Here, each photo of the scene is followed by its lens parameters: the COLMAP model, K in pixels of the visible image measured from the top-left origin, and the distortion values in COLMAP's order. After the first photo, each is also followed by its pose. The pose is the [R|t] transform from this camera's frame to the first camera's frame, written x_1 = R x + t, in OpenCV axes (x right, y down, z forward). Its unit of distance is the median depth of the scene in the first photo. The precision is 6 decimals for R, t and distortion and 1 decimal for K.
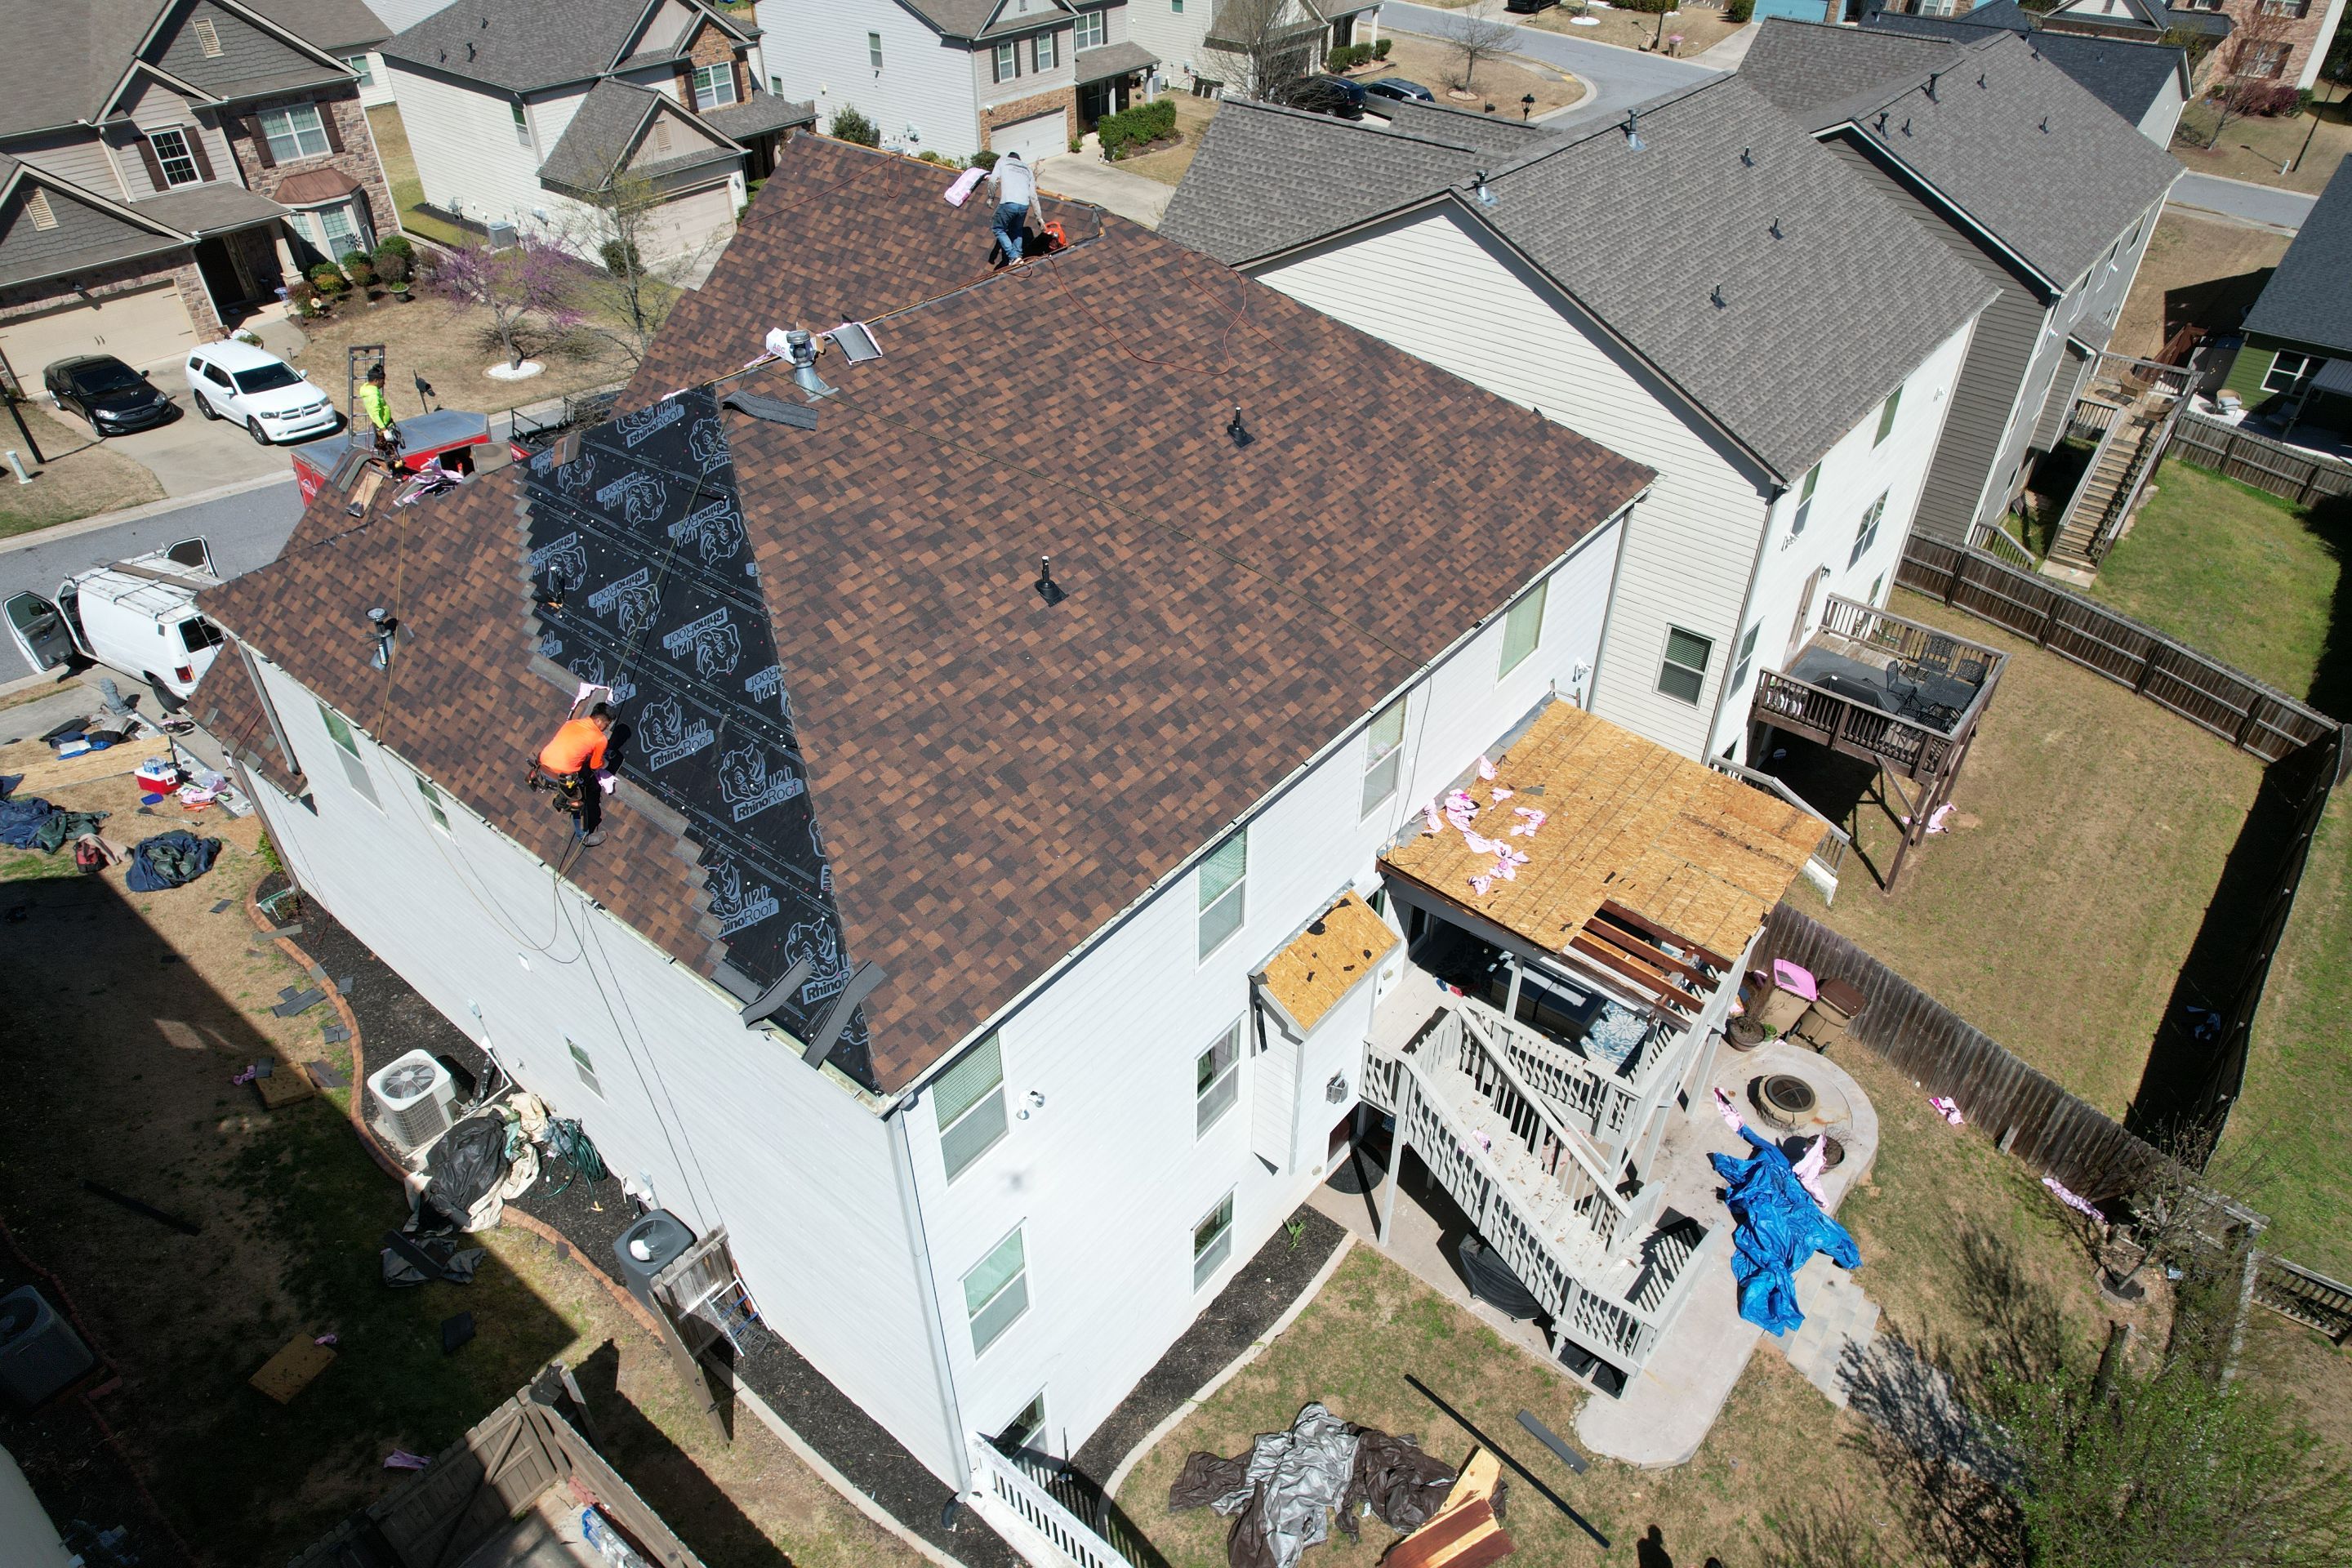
lens RADIAL K [[1506.7, 0, 1181.9], [0, 1506.7, 778.1], [0, 0, 1]] dist [-0.082608, 0.074421]
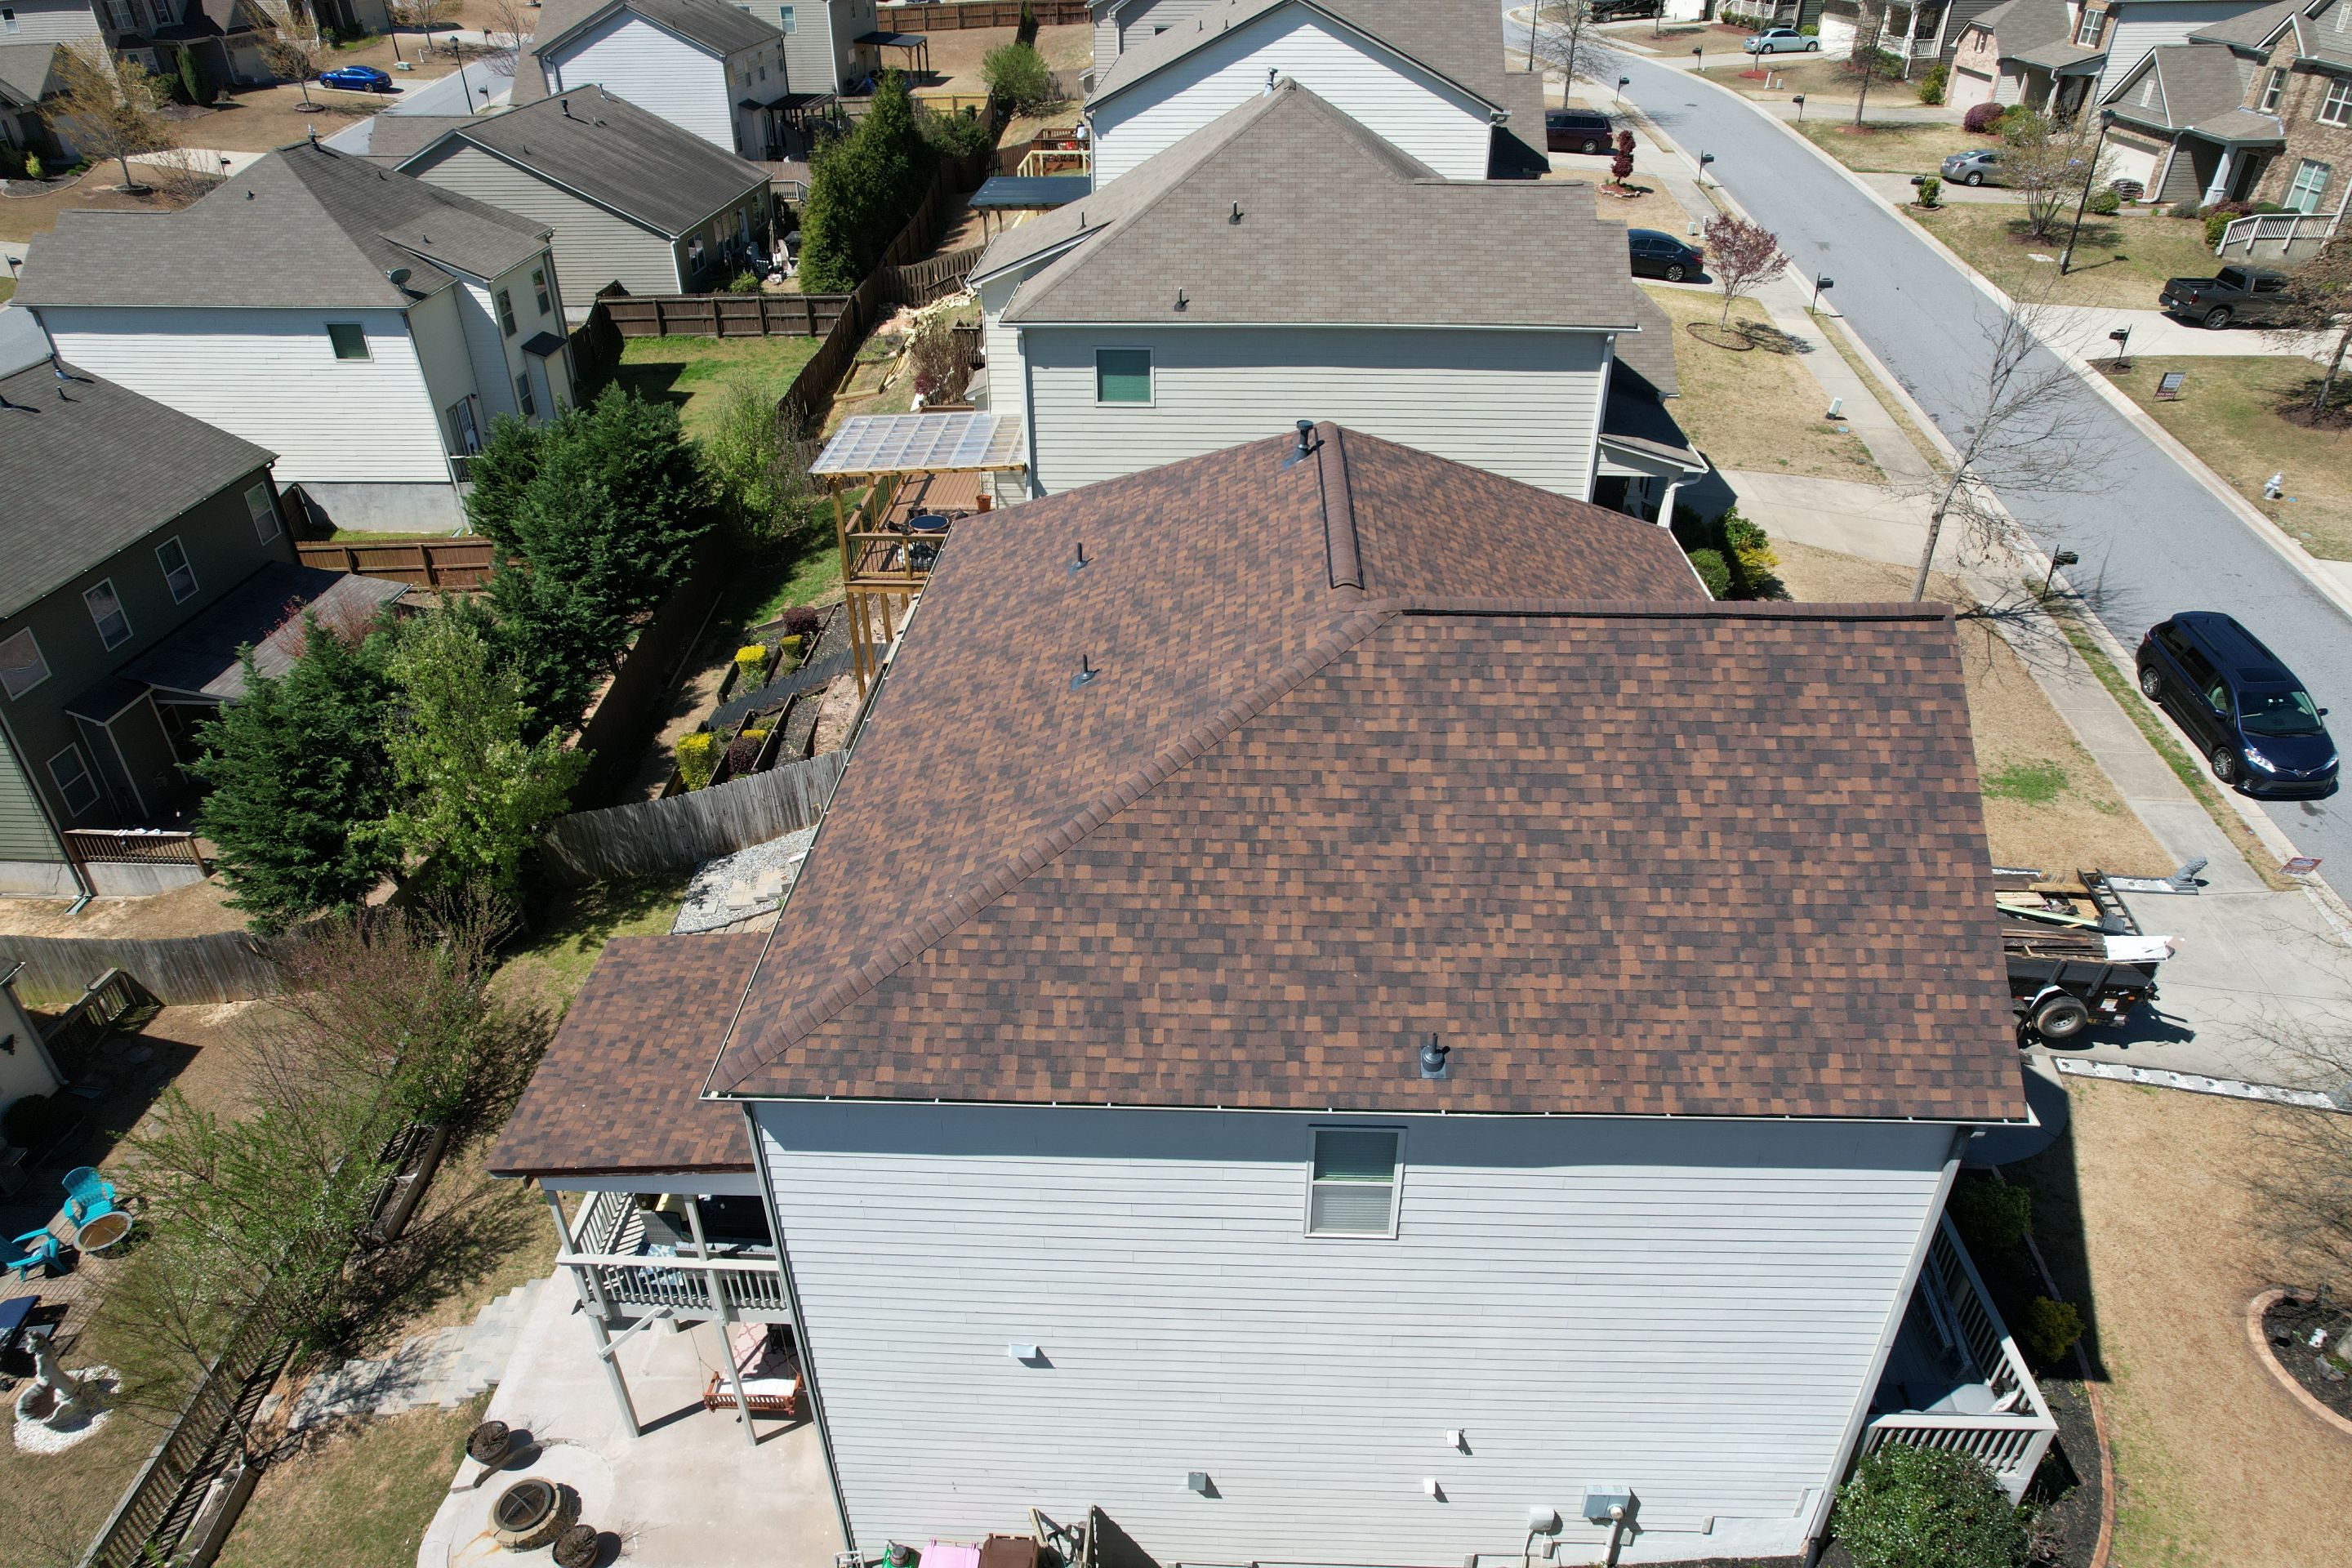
lens RADIAL K [[1506.7, 0, 1177.5], [0, 1506.7, 781.4], [0, 0, 1]] dist [-0.082608, 0.074421]
pose [[-0.803323, 0.319022, -0.502889, 0.405217], [-0.358924, 0.414481, 0.836289, -0.835580], [0.475233, 0.852309, -0.218457, 1.022426]]
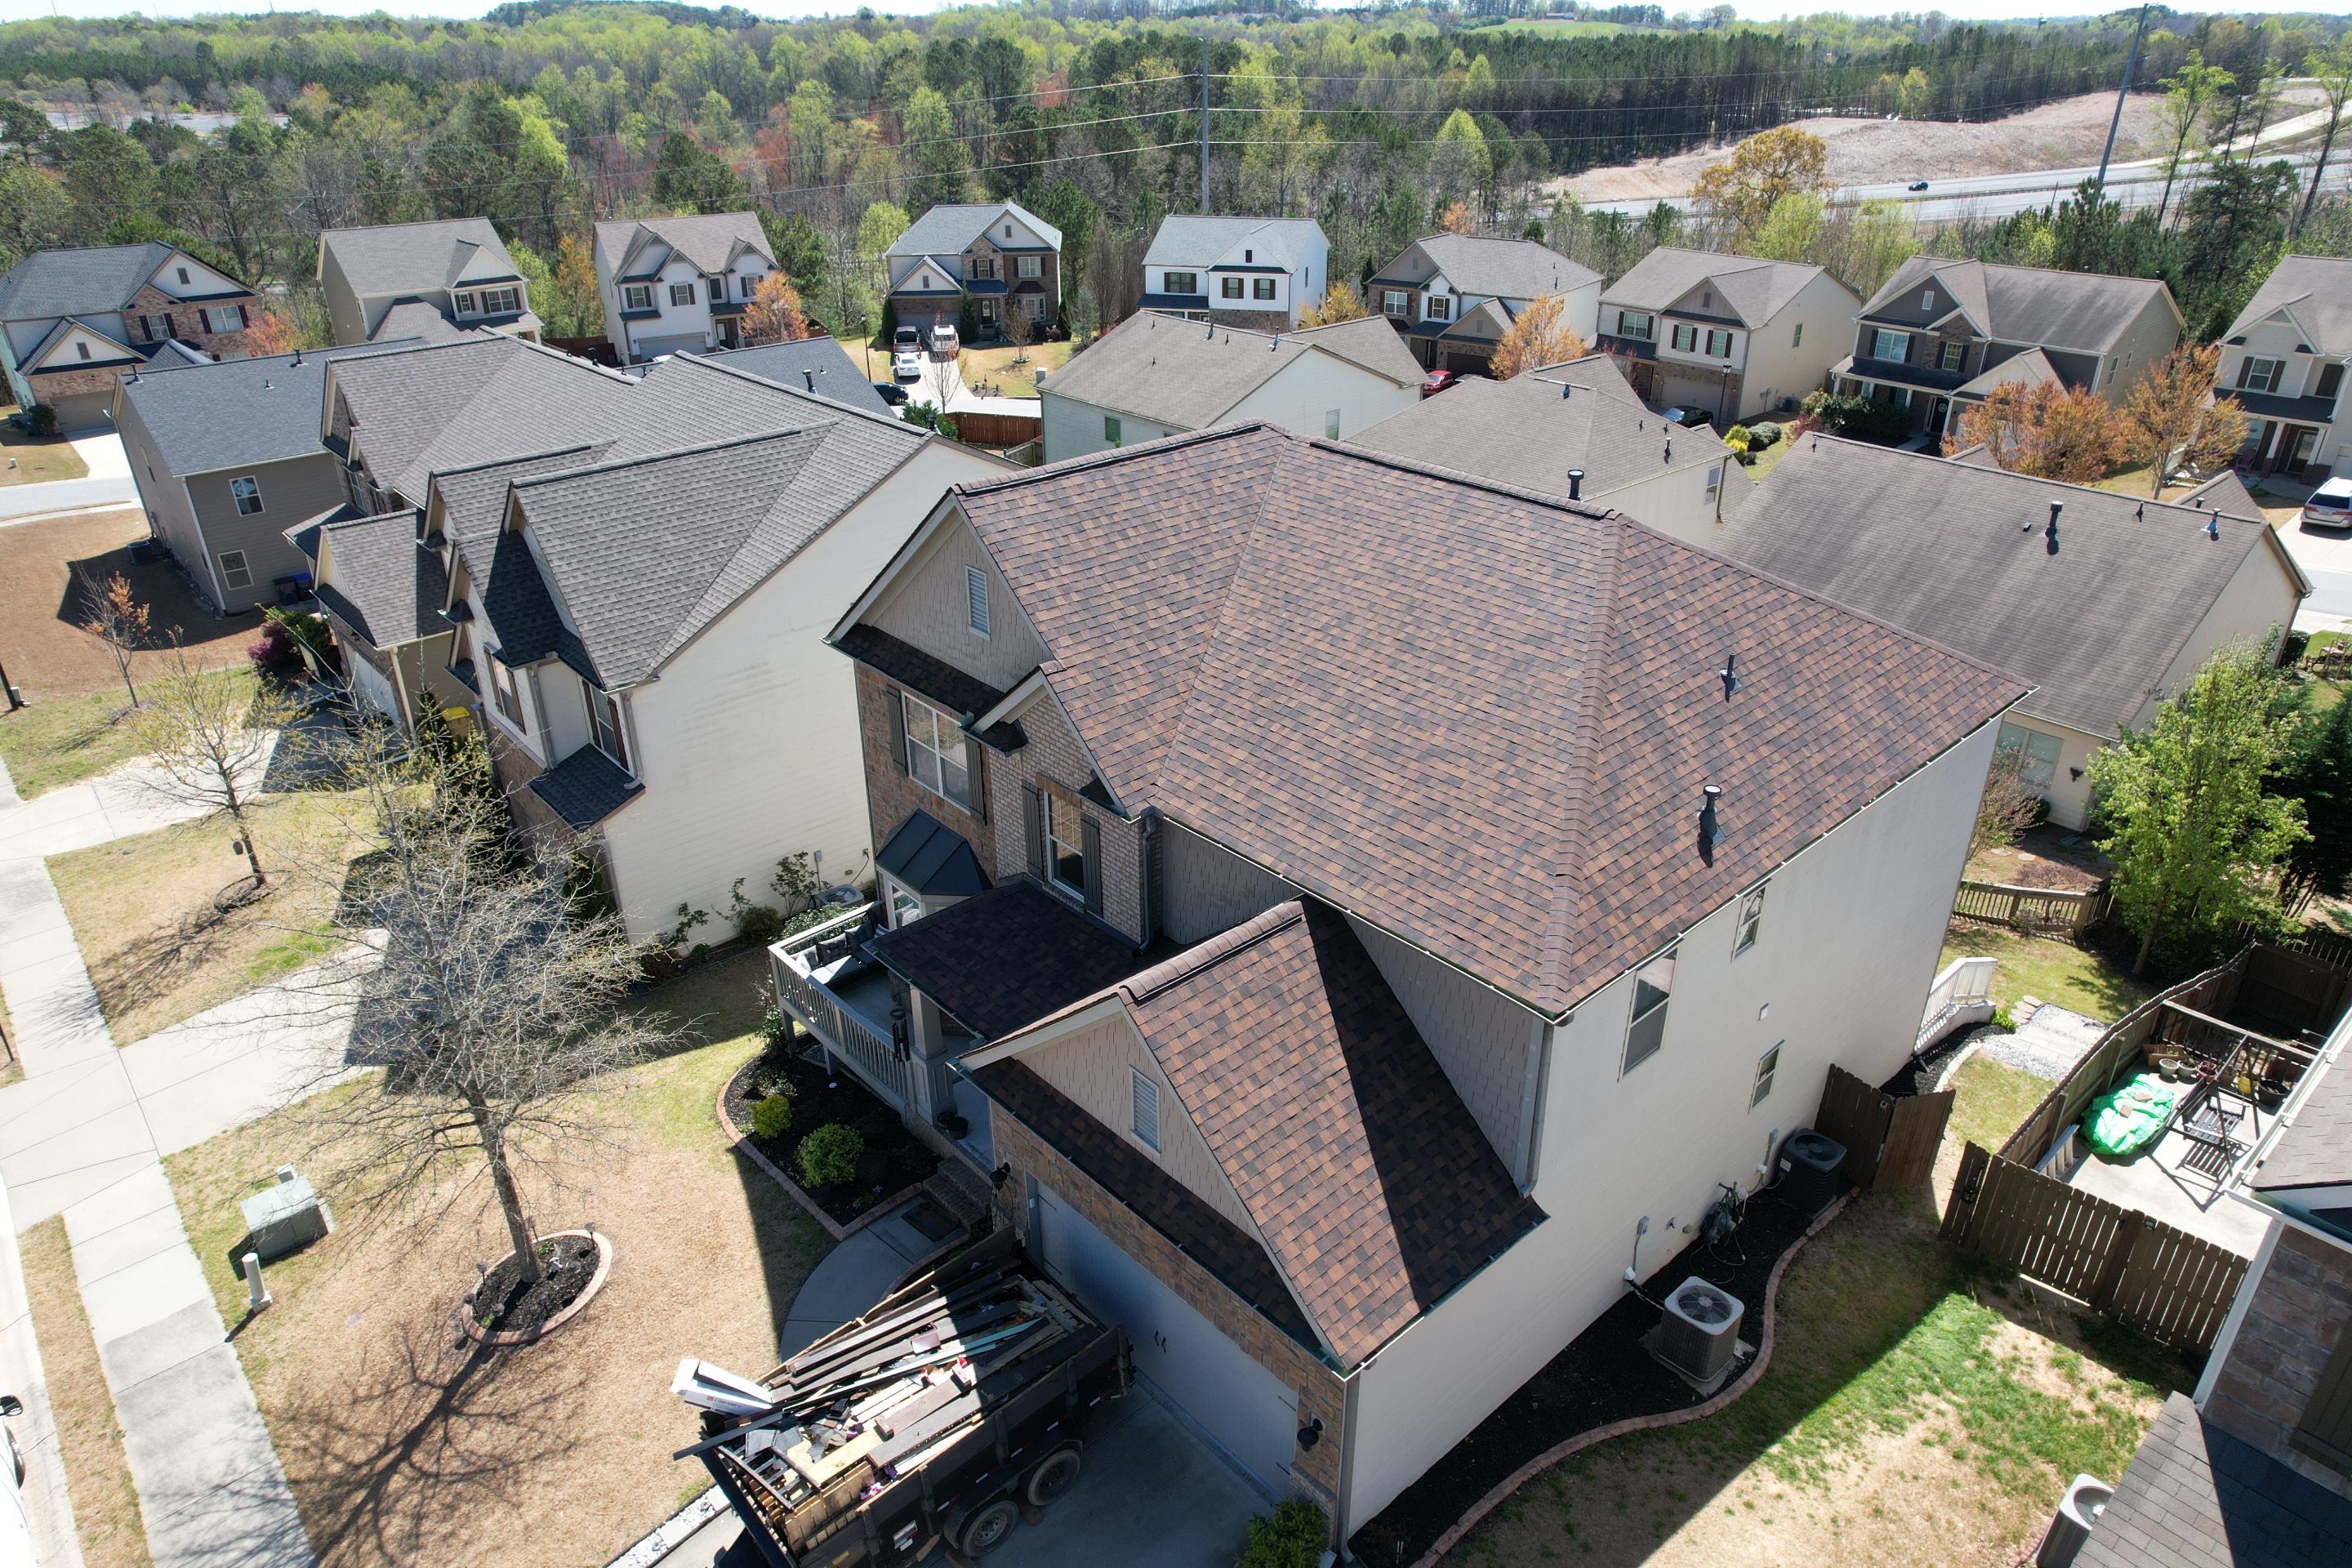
lens RADIAL K [[1506.7, 0, 1180.8], [0, 1506.7, 779.0], [0, 0, 1]] dist [-0.082608, 0.074421]
pose [[0.160653, -0.449853, 0.878535, -1.091971], [0.610302, 0.744816, 0.269779, -0.454110], [-0.775707, 0.492831, 0.394203, 0.600011]]
